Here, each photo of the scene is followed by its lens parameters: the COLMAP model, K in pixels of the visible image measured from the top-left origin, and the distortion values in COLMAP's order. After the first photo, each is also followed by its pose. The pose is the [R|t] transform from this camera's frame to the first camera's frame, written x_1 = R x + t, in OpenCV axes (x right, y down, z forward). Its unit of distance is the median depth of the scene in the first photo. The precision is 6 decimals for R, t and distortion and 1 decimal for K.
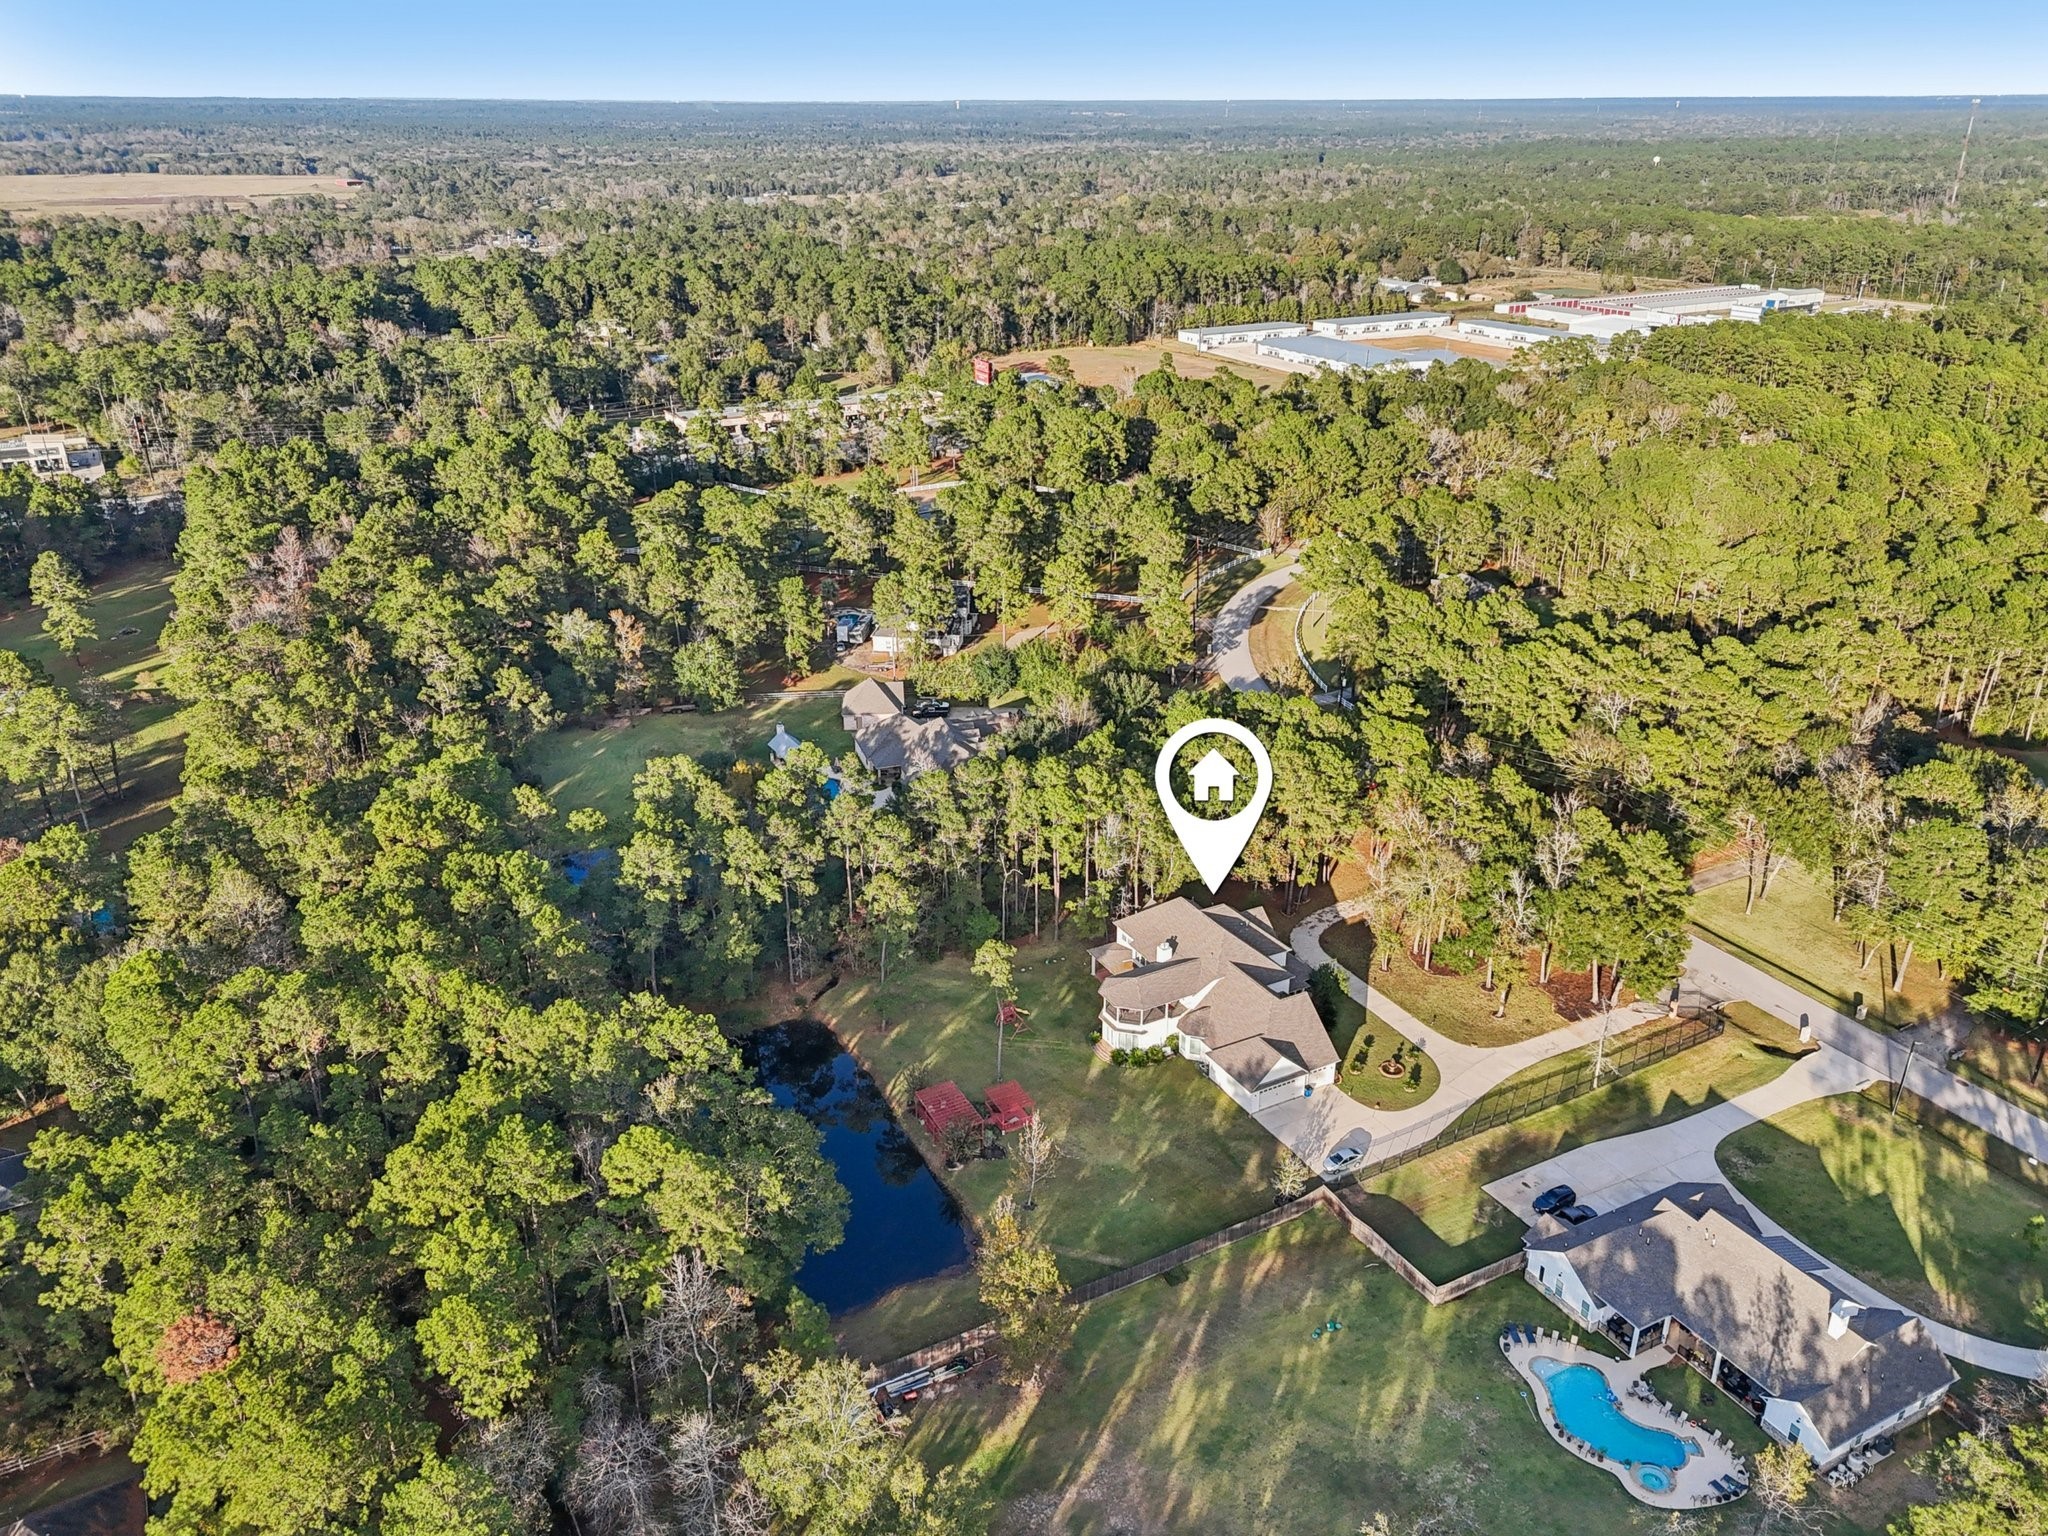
lens RADIAL K [[1465.8, 0, 1033.6], [0, 1465.8, 768.2], [0, 0, 1]] dist [0.046679, -0.020736]
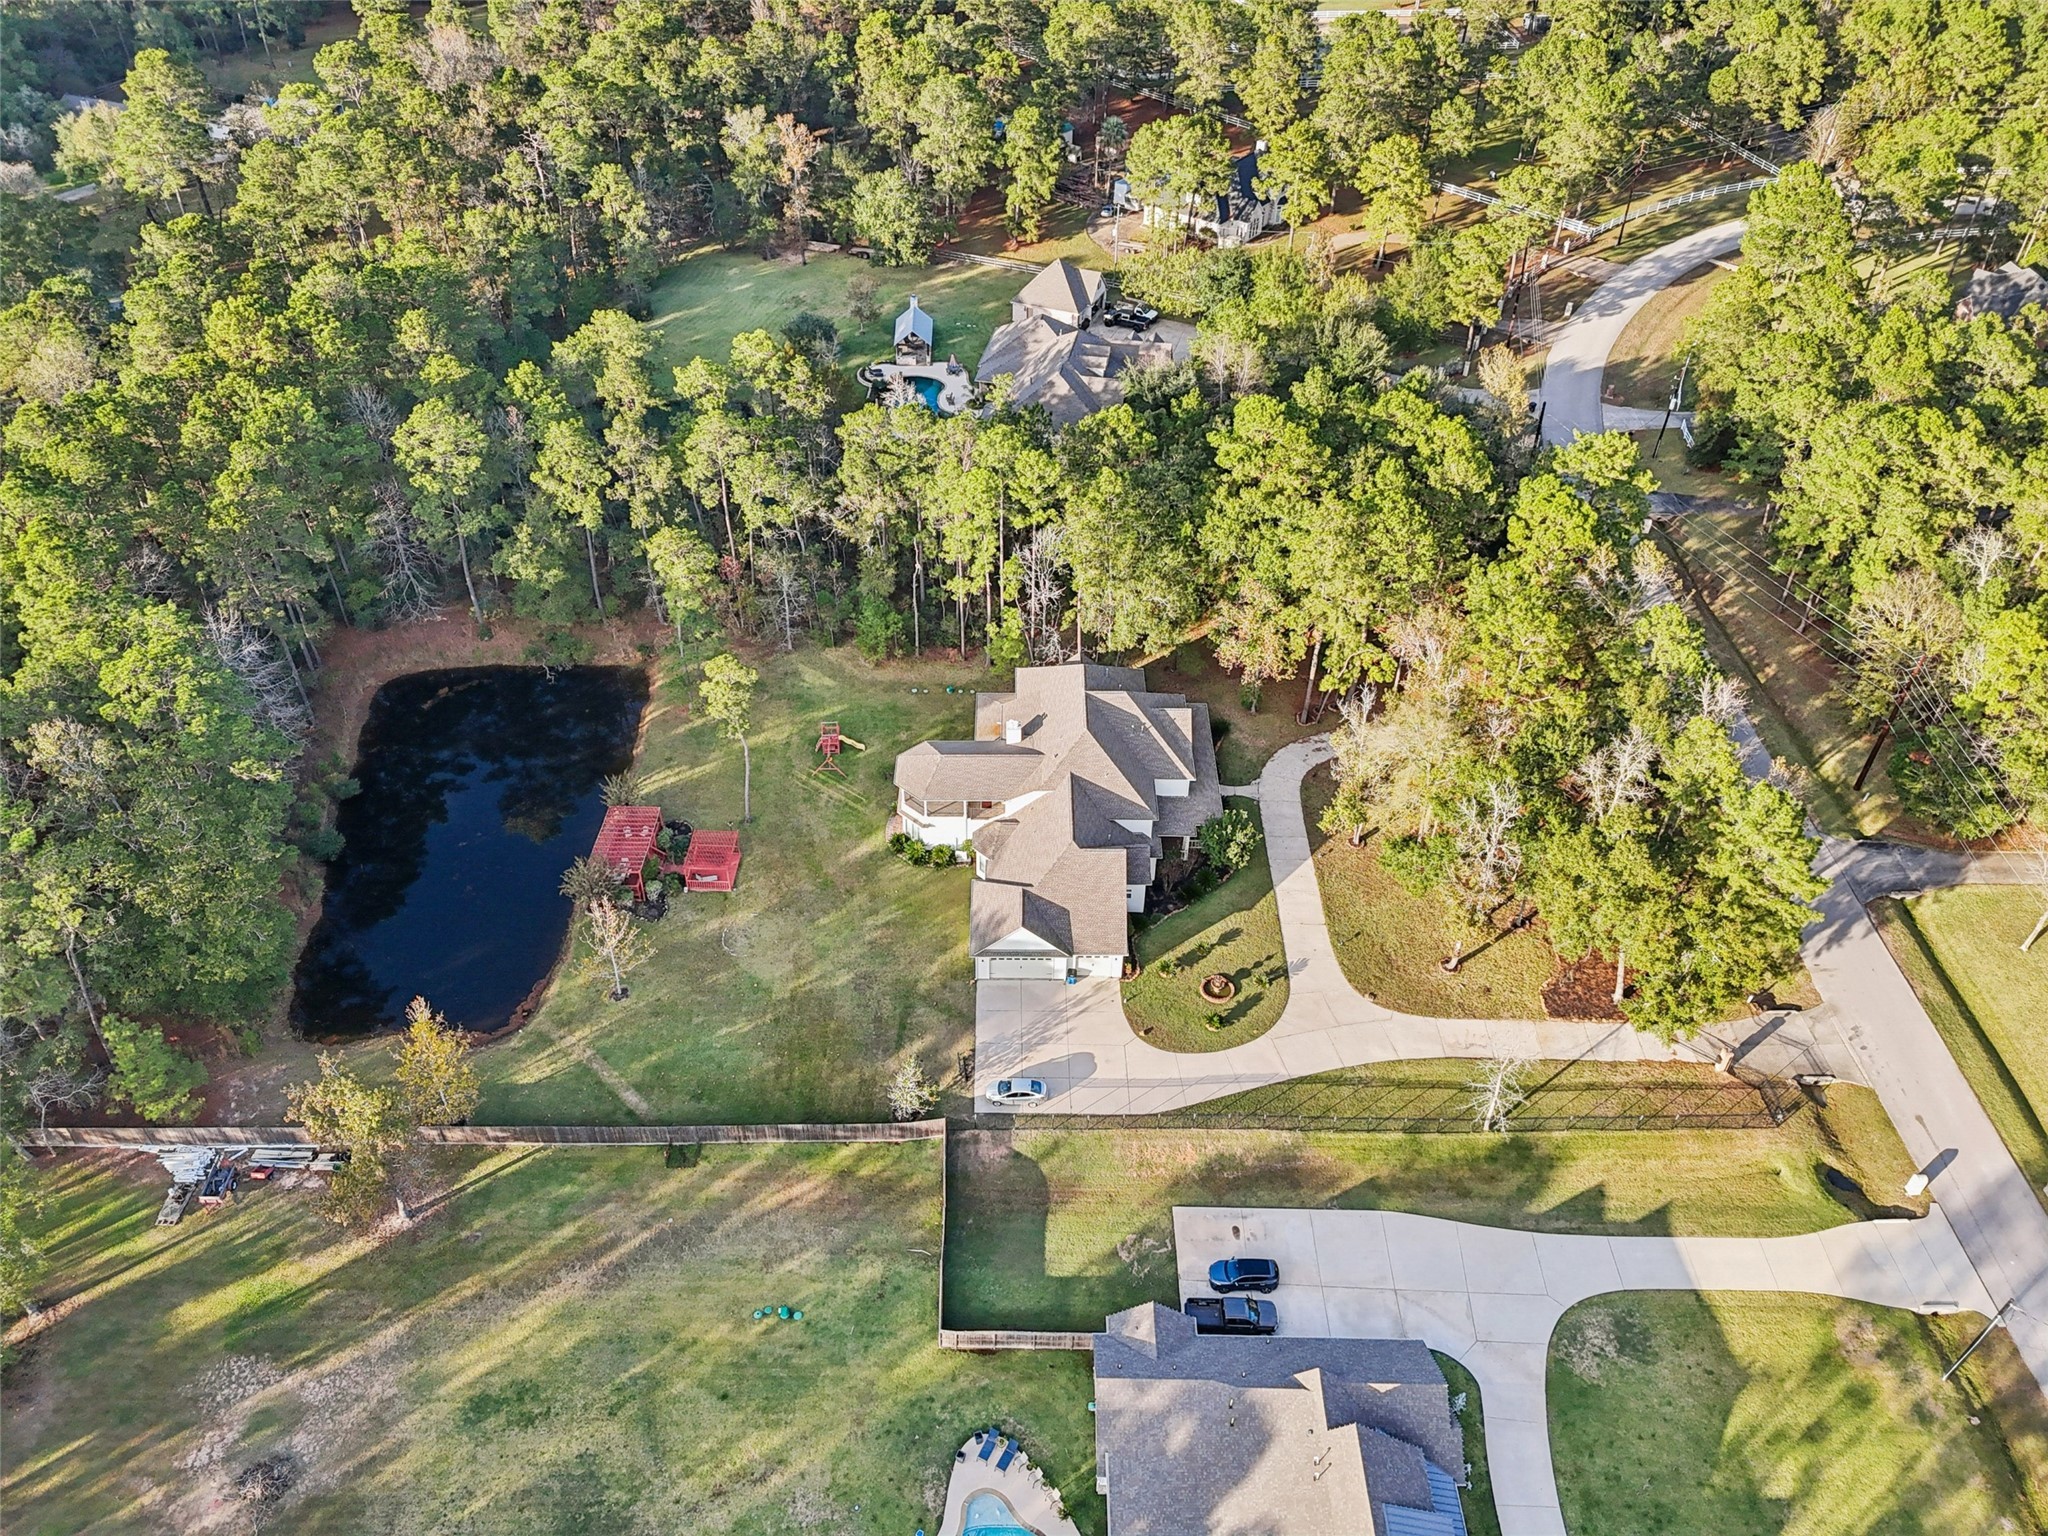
lens RADIAL K [[1465.8, 0, 1013.5], [0, 1465.8, 761.1], [0, 0, 1]] dist [0.046679, -0.020736]
pose [[0.882163, 0.317603, -0.347731, 0.350871], [-0.203786, 0.923097, 0.326133, -0.100874], [0.424571, -0.216840, 0.879045, 0.349096]]
